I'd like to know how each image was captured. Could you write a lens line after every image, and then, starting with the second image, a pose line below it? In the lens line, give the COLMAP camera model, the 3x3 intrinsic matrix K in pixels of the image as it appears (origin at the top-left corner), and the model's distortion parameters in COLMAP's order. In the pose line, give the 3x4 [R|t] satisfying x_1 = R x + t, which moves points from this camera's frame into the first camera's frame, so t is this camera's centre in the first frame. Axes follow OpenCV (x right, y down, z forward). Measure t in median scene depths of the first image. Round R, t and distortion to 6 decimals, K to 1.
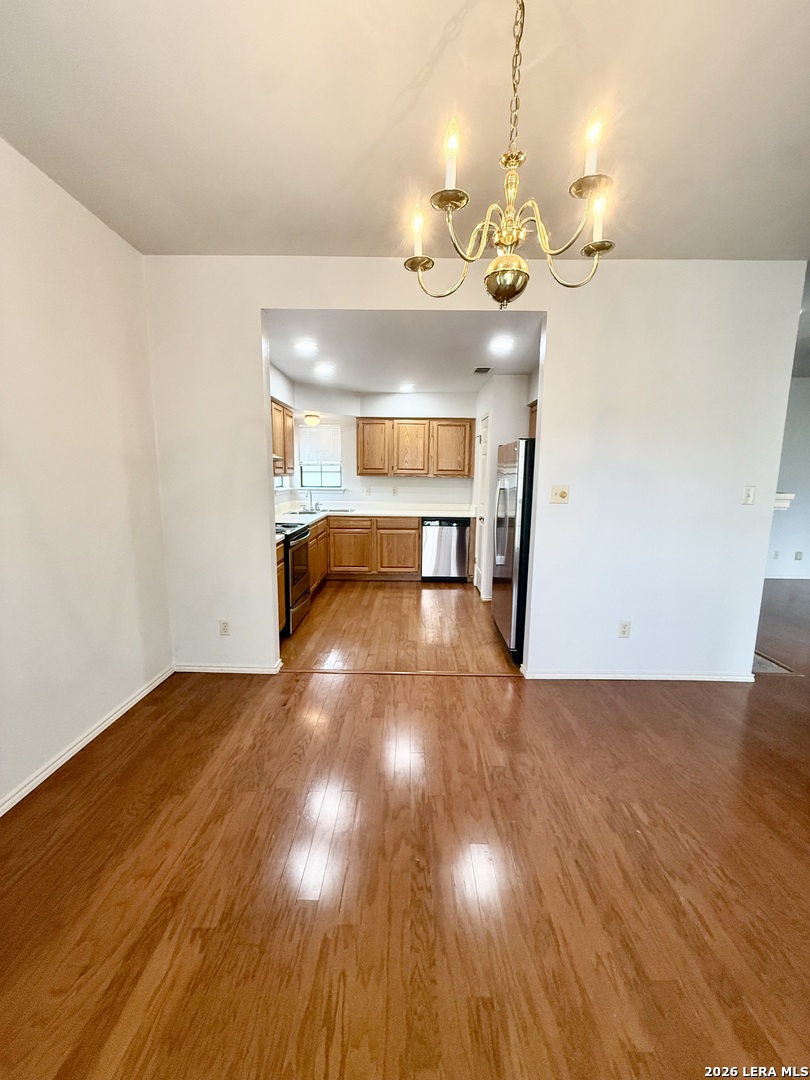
lens RADIAL K [[434.3, 0, 404.8], [0, 434.3, 536.7], [0, 0, 1]] dist [-0.013136, -0.000269]
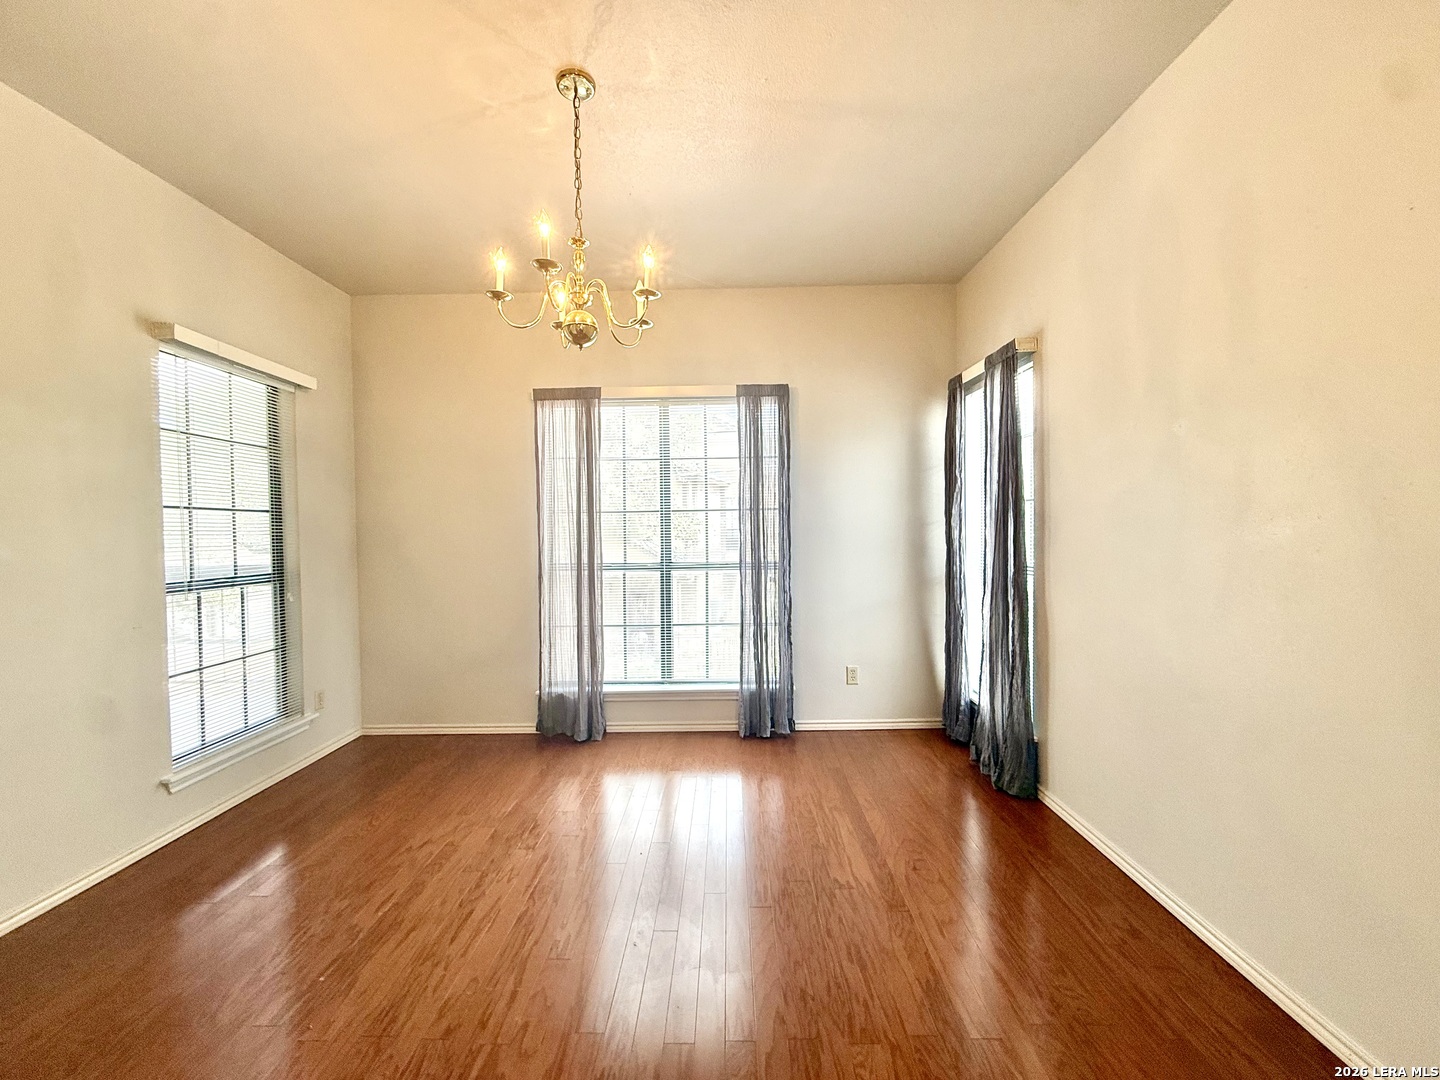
lens RADIAL K [[579.1, 0, 719.4], [0, 579.1, 540.7], [0, 0, 1]] dist [-0.013136, -0.000269]
pose [[-0.999977, 0.006300, -0.002489, -0.123154], [0.005786, 0.985456, 0.169830, -0.200261], [0.003523, 0.169812, -0.985470, 1.979547]]
